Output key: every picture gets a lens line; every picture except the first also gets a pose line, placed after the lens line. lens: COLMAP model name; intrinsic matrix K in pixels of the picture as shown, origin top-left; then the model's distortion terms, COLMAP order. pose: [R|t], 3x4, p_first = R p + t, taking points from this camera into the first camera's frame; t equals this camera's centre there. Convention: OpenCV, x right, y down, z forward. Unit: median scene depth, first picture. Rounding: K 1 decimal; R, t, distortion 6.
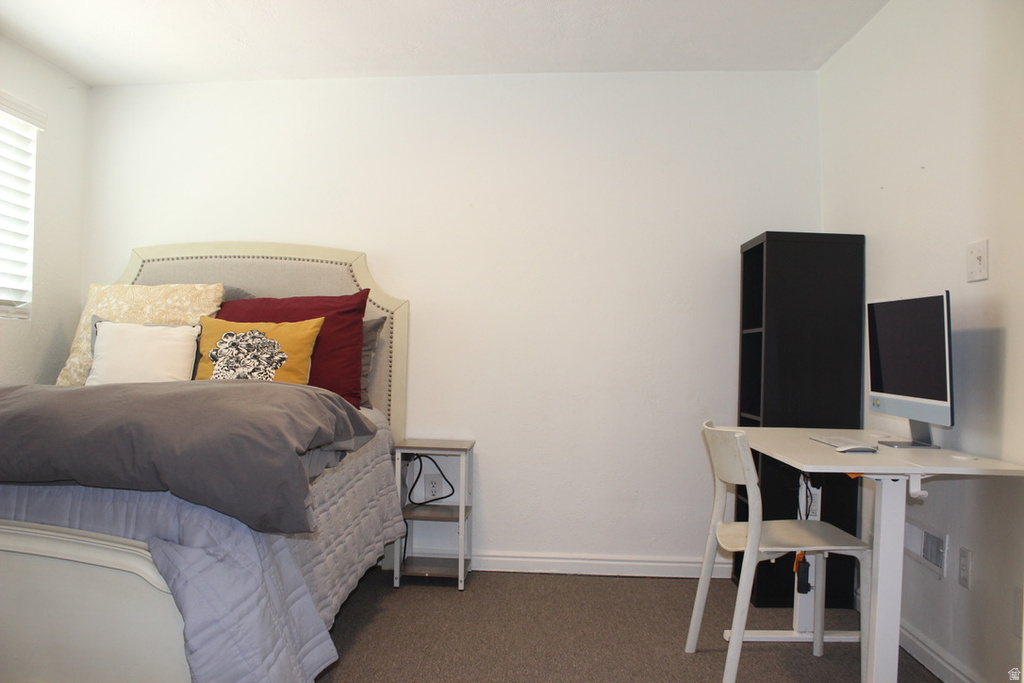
lens RADIAL K [[856.4, 0, 512.0], [0, 856.4, 341.5], [0, 0, 1]] dist [-0.168745, 0.217005]
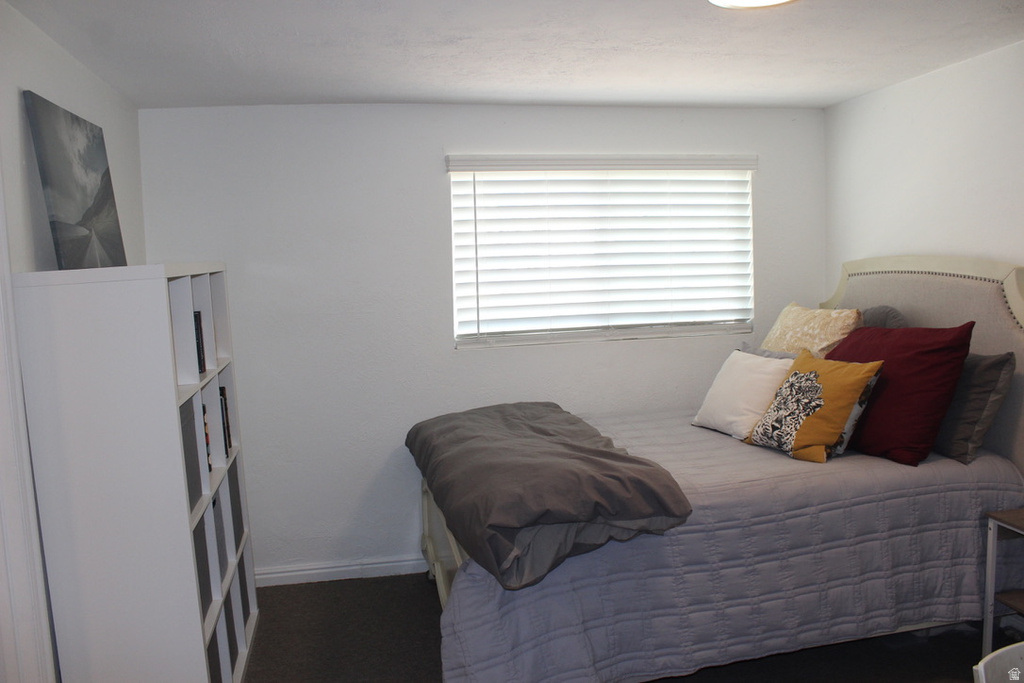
lens RADIAL K [[856.4, 0, 512.0], [0, 856.4, 341.5], [0, 0, 1]] dist [-0.168745, 0.217005]
pose [[0.259253, 0.068706, -0.963363, 0.514750], [0.052207, 0.995011, 0.085013, -0.138692], [0.964397, -0.072334, 0.254373, 0.356373]]
